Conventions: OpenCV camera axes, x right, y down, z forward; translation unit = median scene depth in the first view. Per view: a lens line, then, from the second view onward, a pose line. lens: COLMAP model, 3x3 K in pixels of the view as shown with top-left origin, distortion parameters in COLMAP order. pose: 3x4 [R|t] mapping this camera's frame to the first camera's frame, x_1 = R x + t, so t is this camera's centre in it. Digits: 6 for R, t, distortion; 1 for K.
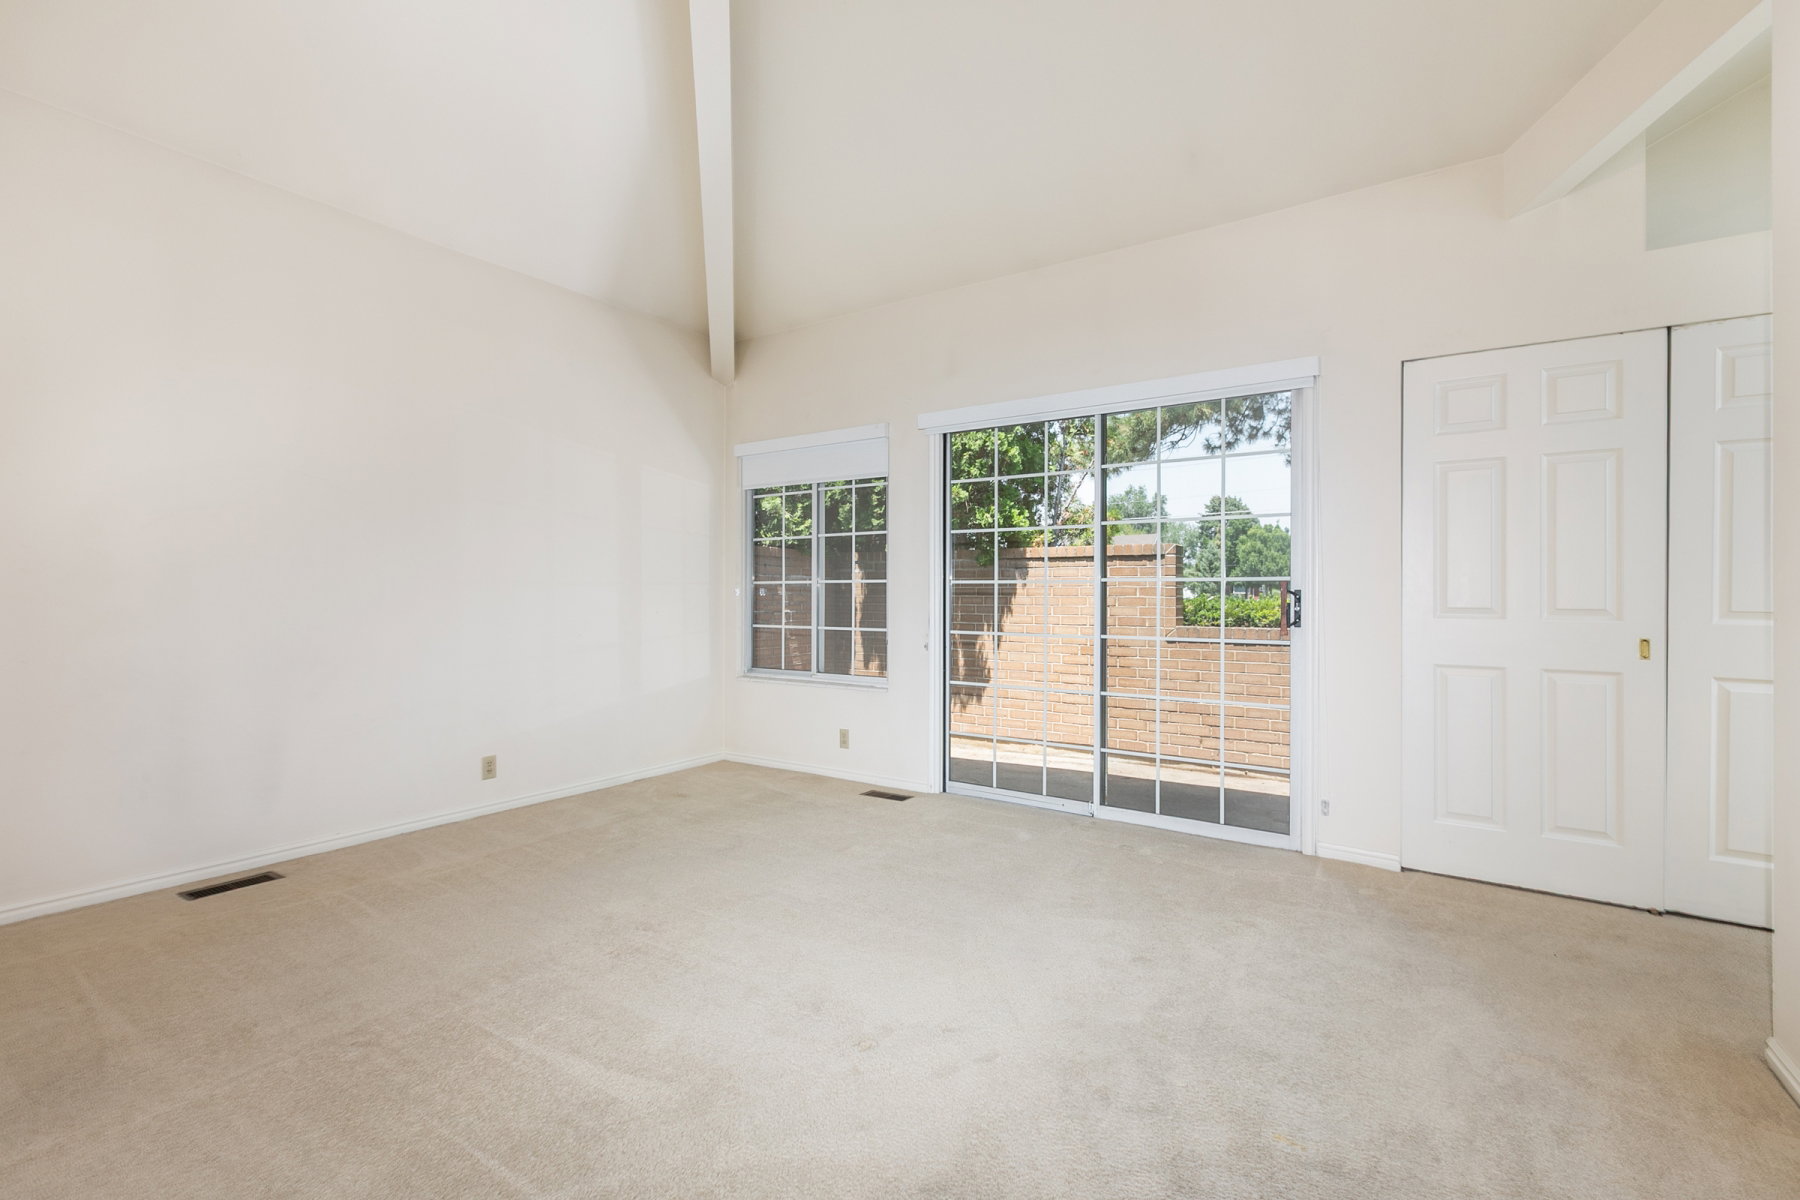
lens RADIAL K [[833.4, 0, 897.4], [0, 833.4, 582.0], [0, 0, 1]] dist [-0.002566, -0.000127]
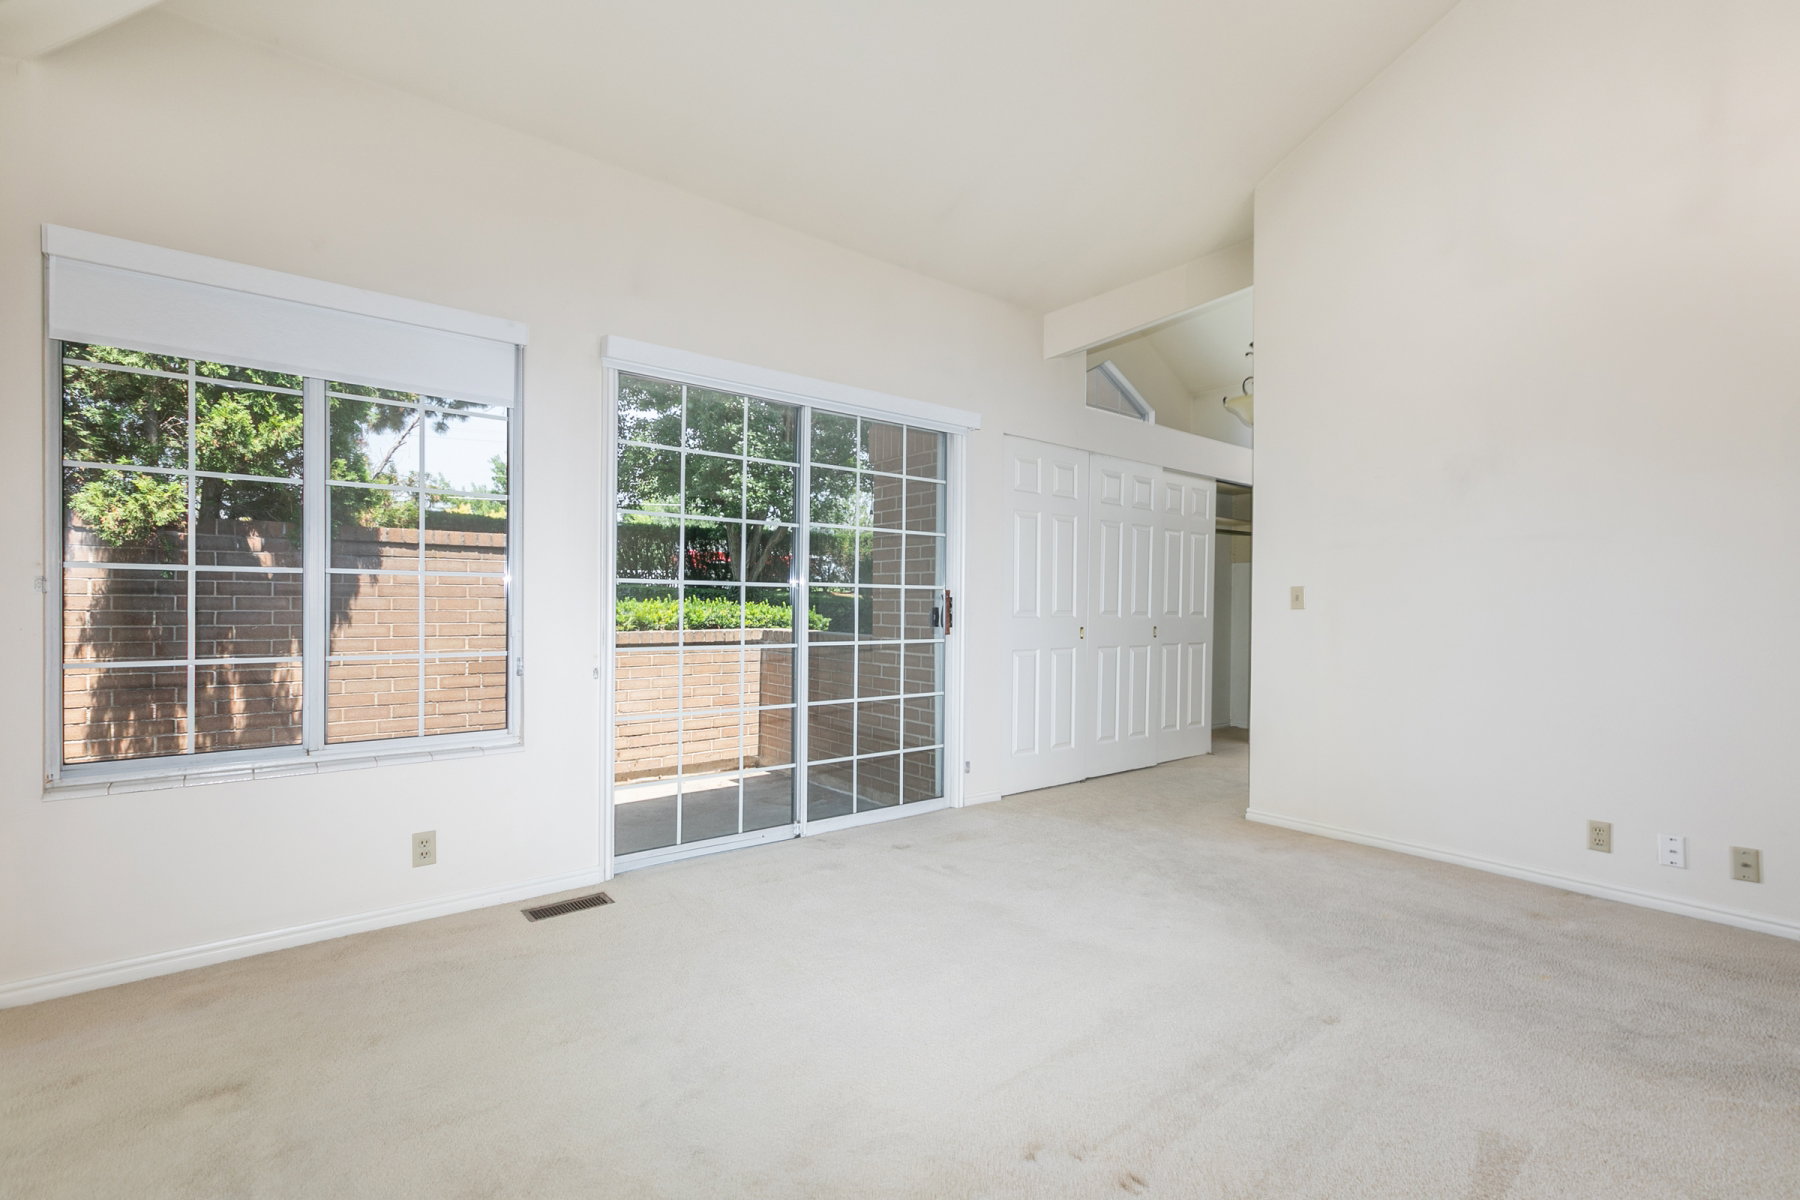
lens RADIAL K [[828.4, 0, 900.3], [0, 828.4, 609.3], [0, 0, 1]] dist [0.017758, 0.000177]
pose [[0.271053, -0.011395, 0.962497, -0.387118], [-0.025253, 0.999502, 0.018945, 0.002955], [-0.962233, -0.029441, 0.270630, 0.394100]]
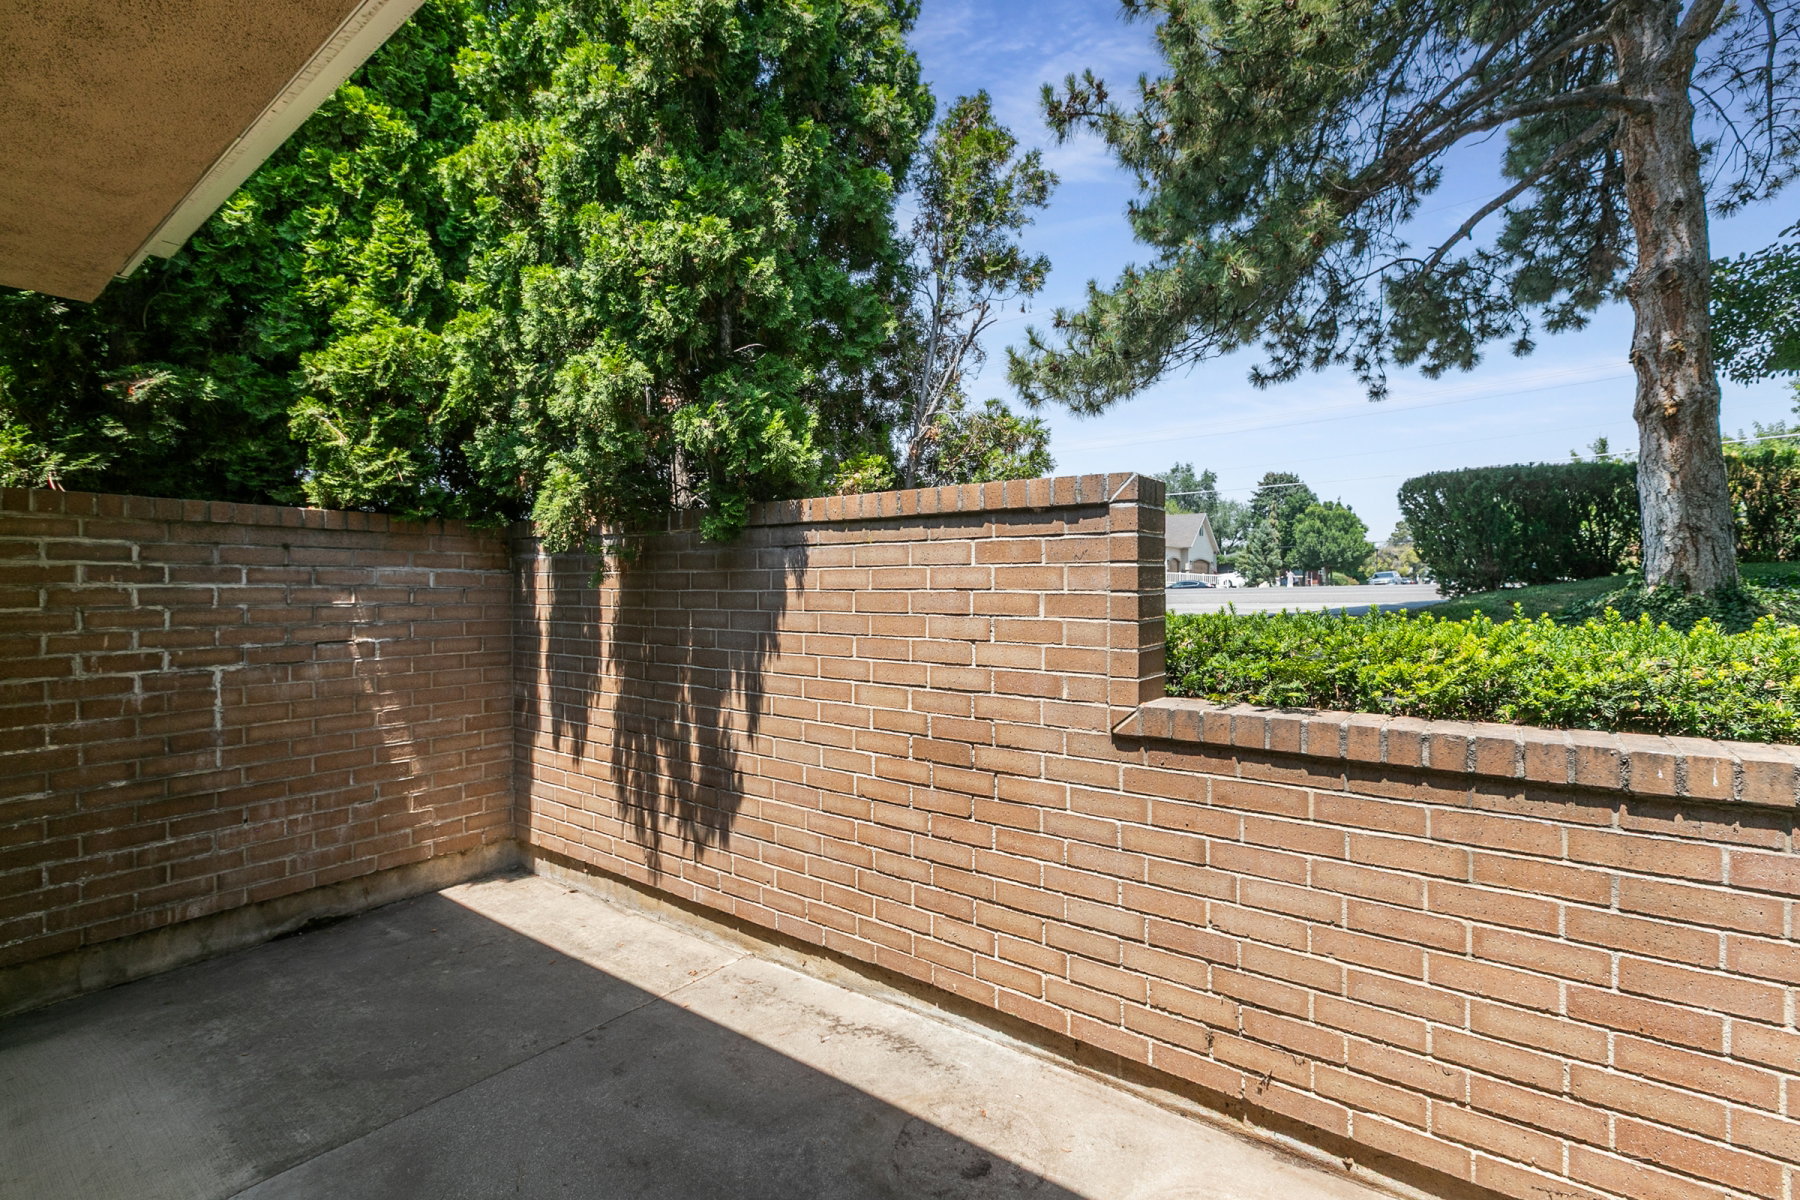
lens RADIAL K [[829.7, 0, 893.7], [0, 829.7, 585.9], [0, 0, 1]] dist [0.000143, 0.000067]
pose [[0.998114, -0.007500, -0.060935, 0.224077], [0.008849, 0.999721, 0.021892, -0.005430], [0.060753, -0.022390, 0.997902, 0.570706]]
